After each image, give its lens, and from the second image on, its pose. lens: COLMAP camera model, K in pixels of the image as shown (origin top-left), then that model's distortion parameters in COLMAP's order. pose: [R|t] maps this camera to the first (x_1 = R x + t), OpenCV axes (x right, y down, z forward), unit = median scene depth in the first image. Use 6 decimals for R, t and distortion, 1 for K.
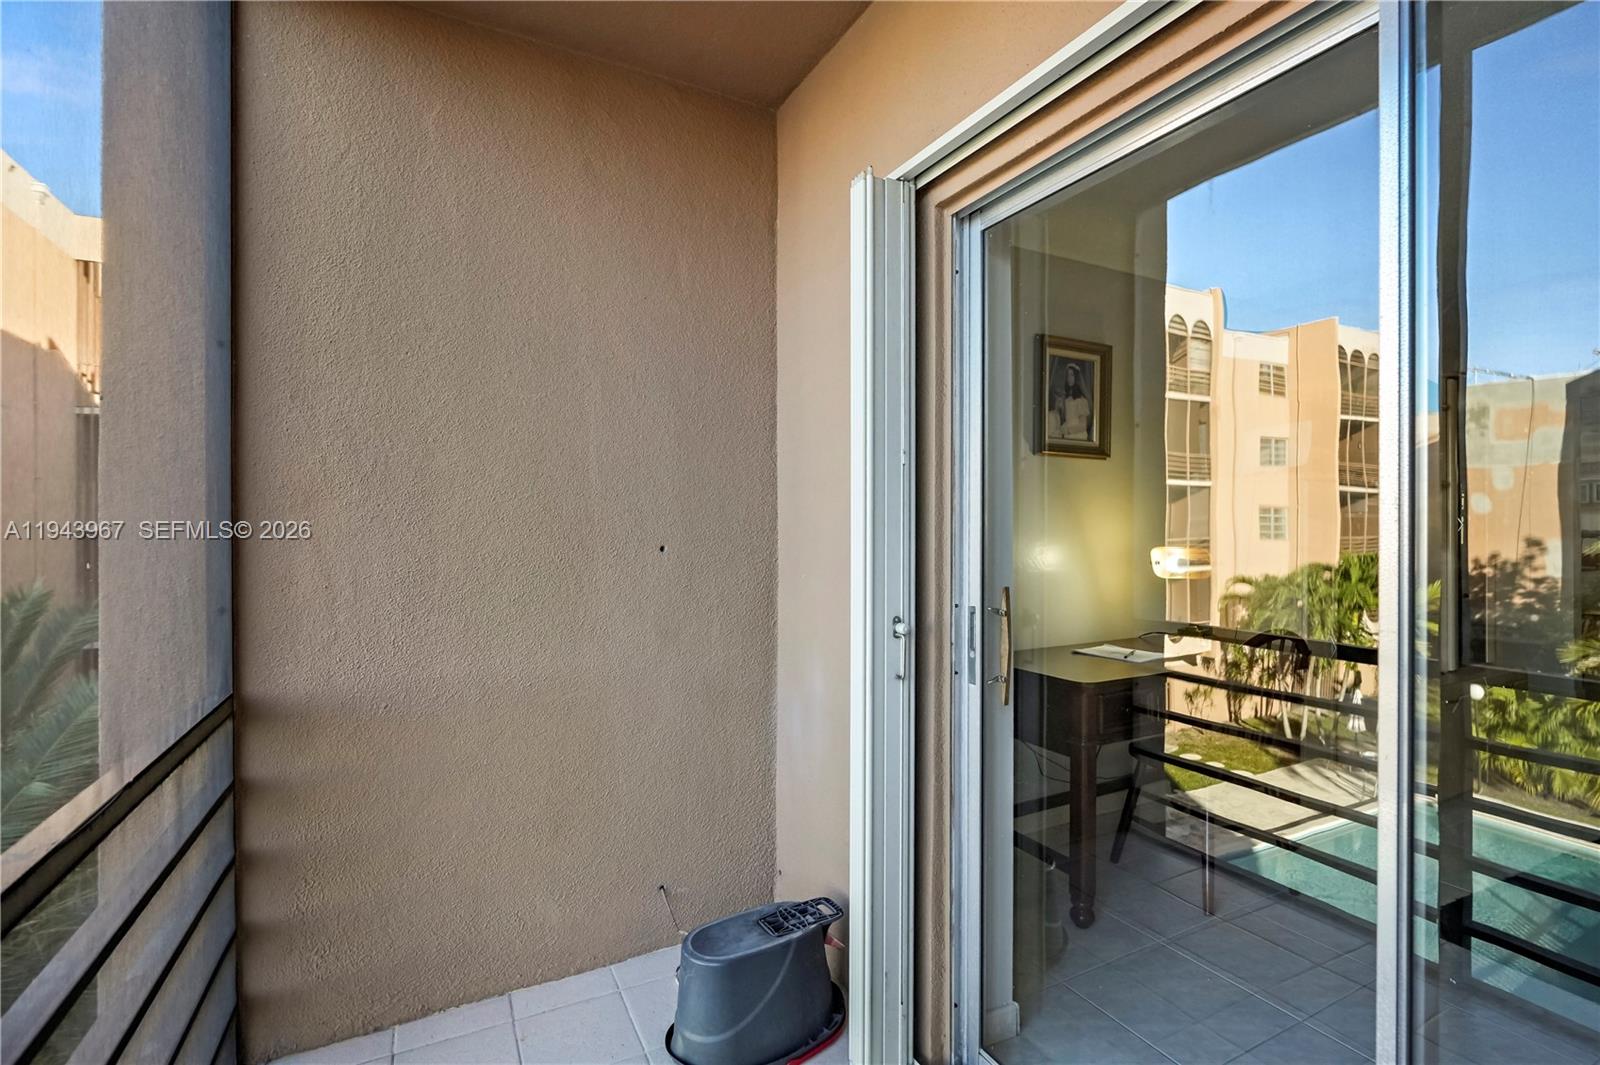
lens RADIAL K [[732.5, 0, 819.9], [0, 732.5, 533.4], [0, 0, 1]] dist [-0.004931, 0.000331]
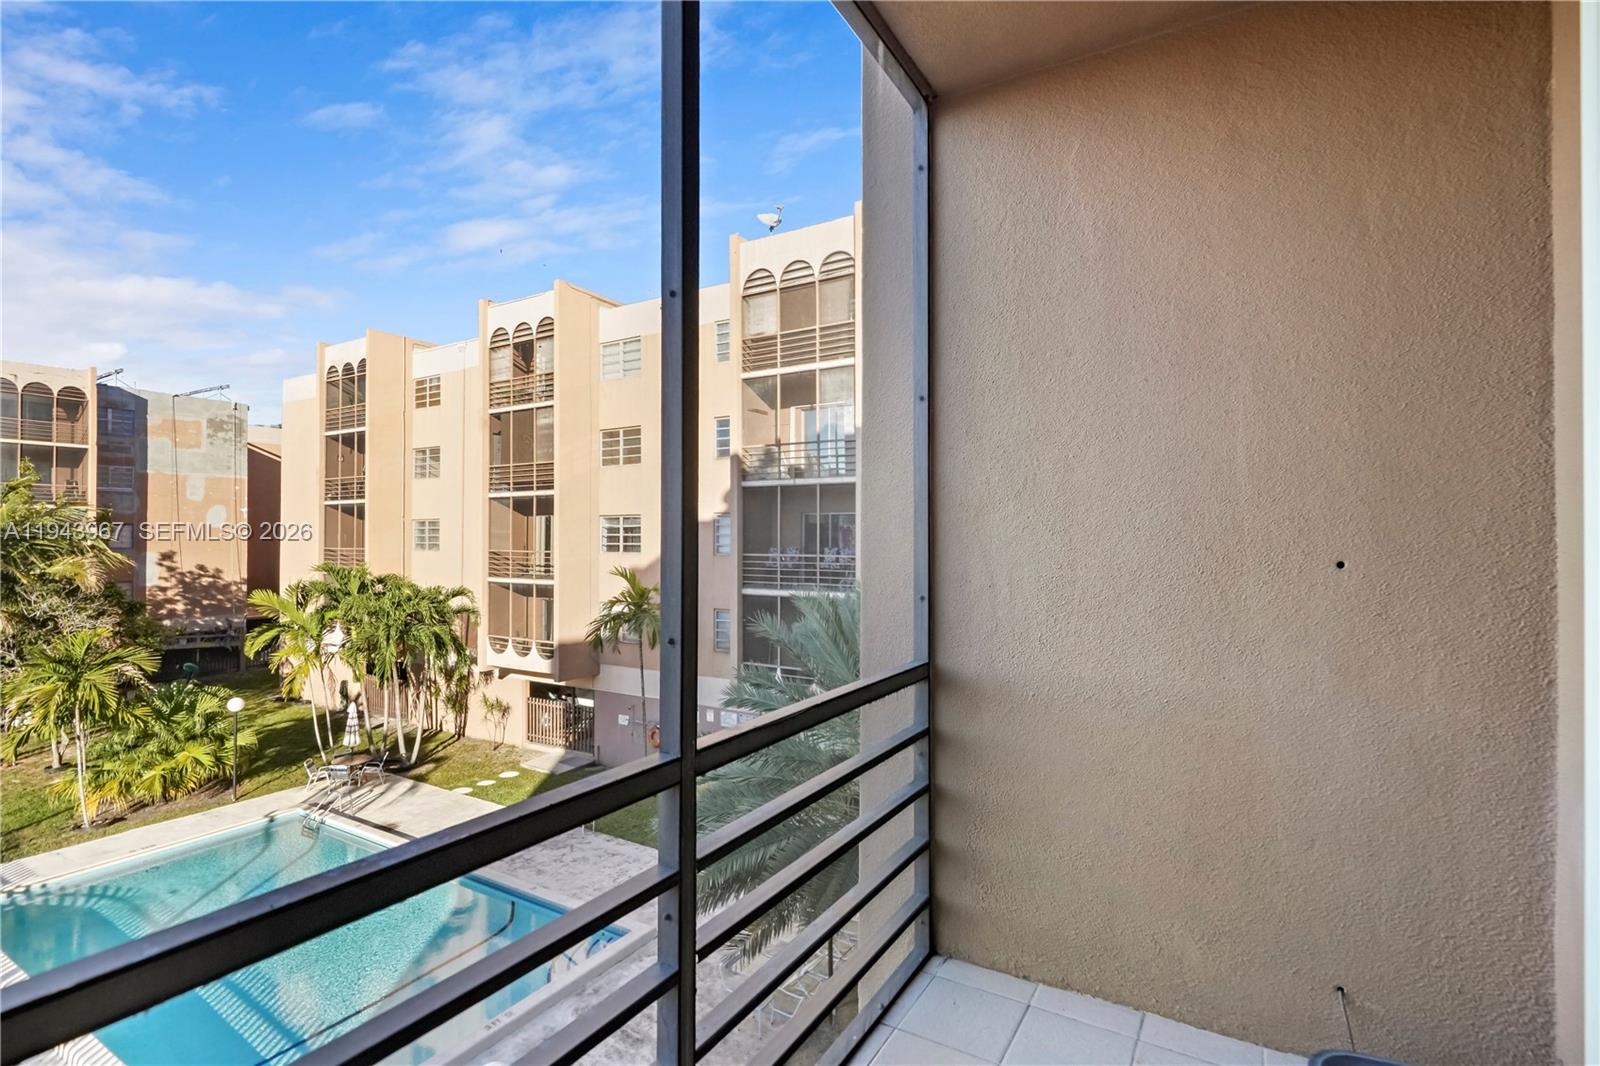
lens RADIAL K [[732.5, 0, 802.2], [0, 732.5, 534.3], [0, 0, 1]] dist [-0.004931, 0.000331]
pose [[0.536188, 0.001171, -0.844098, 0.167968], [-0.011119, 0.999922, -0.005676, -0.001255], [0.844026, 0.012430, 0.536159, 0.086377]]
